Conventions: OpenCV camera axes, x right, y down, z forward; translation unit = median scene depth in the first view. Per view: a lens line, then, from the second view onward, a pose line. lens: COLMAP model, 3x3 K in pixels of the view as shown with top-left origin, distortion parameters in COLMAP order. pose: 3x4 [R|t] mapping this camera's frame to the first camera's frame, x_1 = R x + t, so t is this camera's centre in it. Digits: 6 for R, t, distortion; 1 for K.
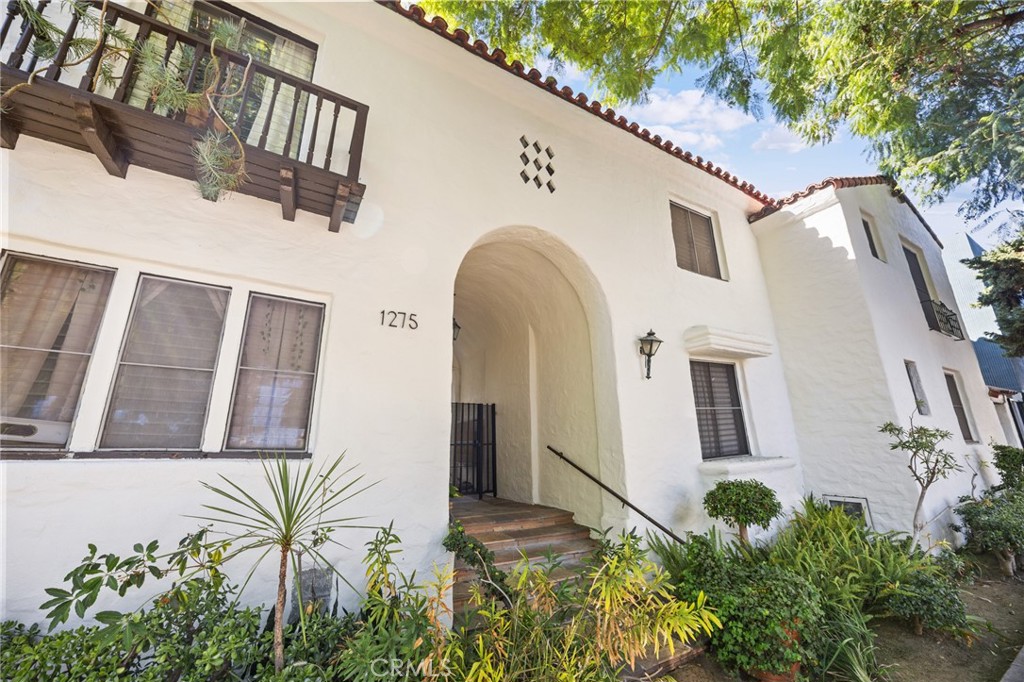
lens RADIAL K [[388.1, 0, 512.0], [0, 388.1, 341.0], [0, 0, 1]] dist [-0.000072, -0.000342]
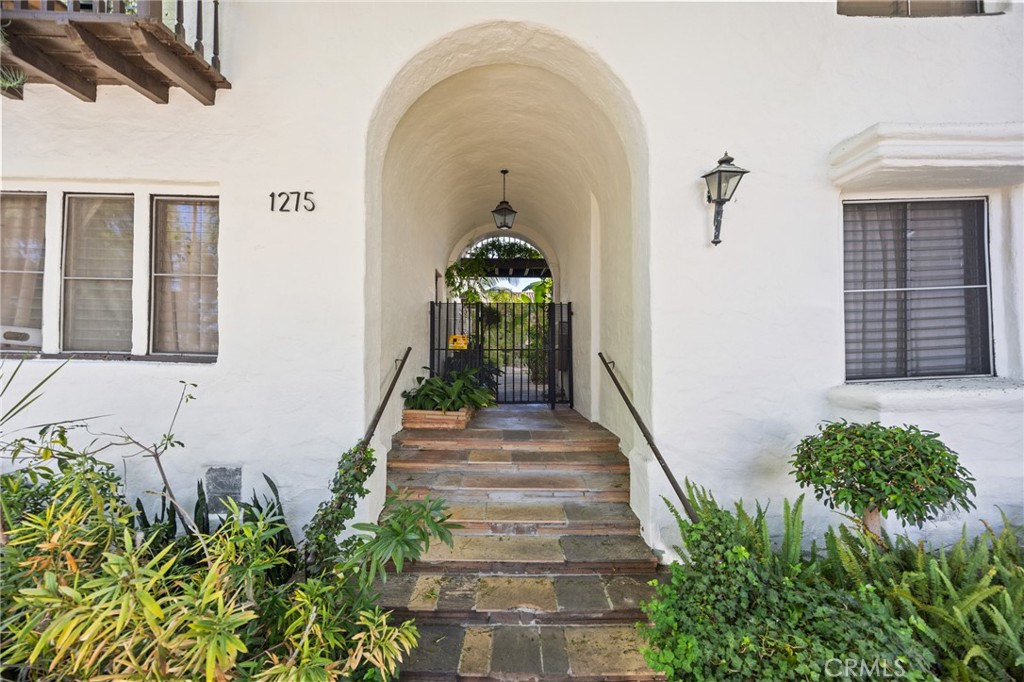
lens RADIAL K [[388.1, 0, 512.0], [0, 388.1, 341.0], [0, 0, 1]] dist [-0.000072, -0.000342]
pose [[0.874597, 0.001260, -0.484849, 0.361169], [0.115876, 0.970475, 0.211545, 0.077964], [0.470801, -0.241199, 0.848628, 0.324203]]
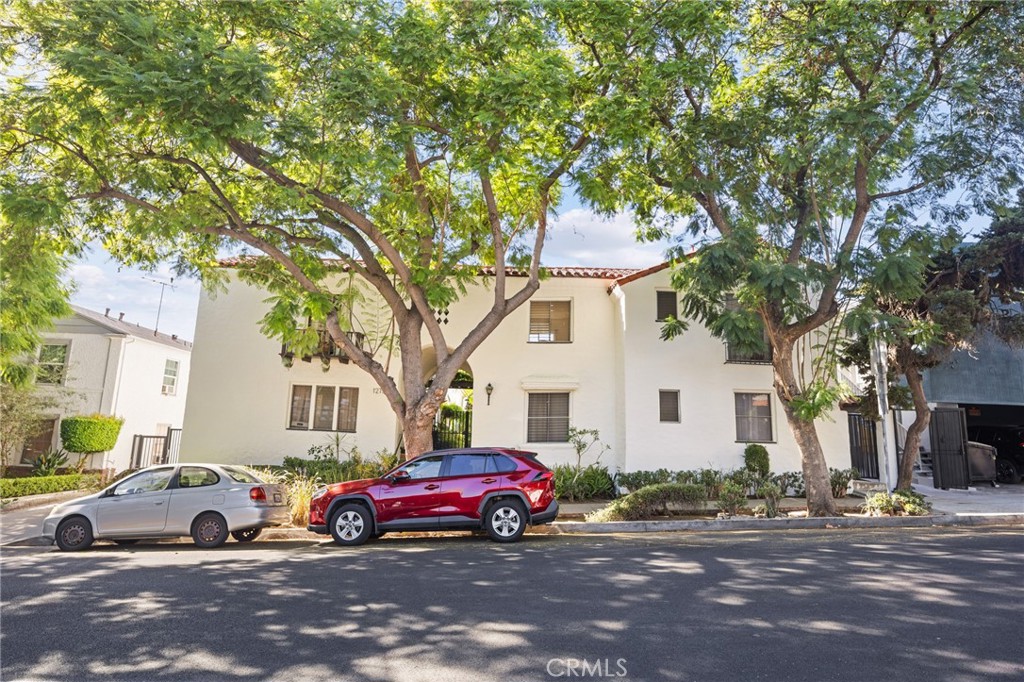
lens RADIAL K [[613.1, 0, 512.0], [0, 613.1, 341.0], [0, 0, 1]] dist [0.001072, 0.000111]
pose [[0.867204, -0.060133, -0.494309, 2.193021], [0.095163, 0.994399, 0.045981, -0.409570], [0.488775, -0.086915, 0.868069, -1.923105]]
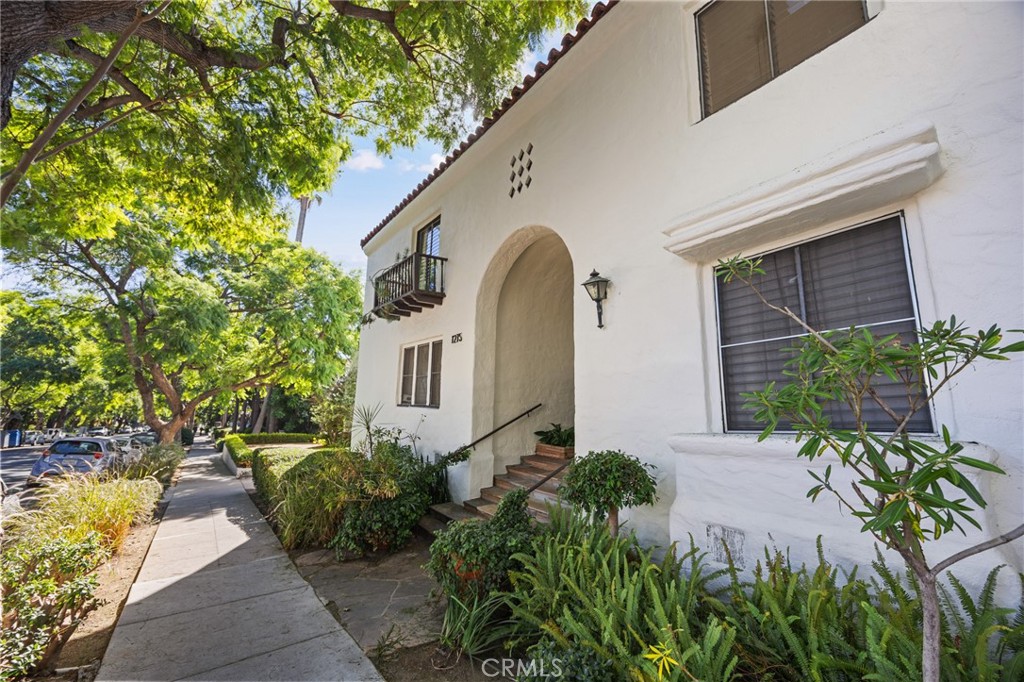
lens RADIAL K [[381.9, 0, 512.0], [0, 381.9, 341.0], [0, 0, 1]] dist [0.000486, 0.000045]
pose [[0.156871, -0.162186, -0.974211, 1.106538], [0.239365, 0.963257, -0.121819, 0.176466], [0.958173, -0.214082, 0.189929, 0.641075]]
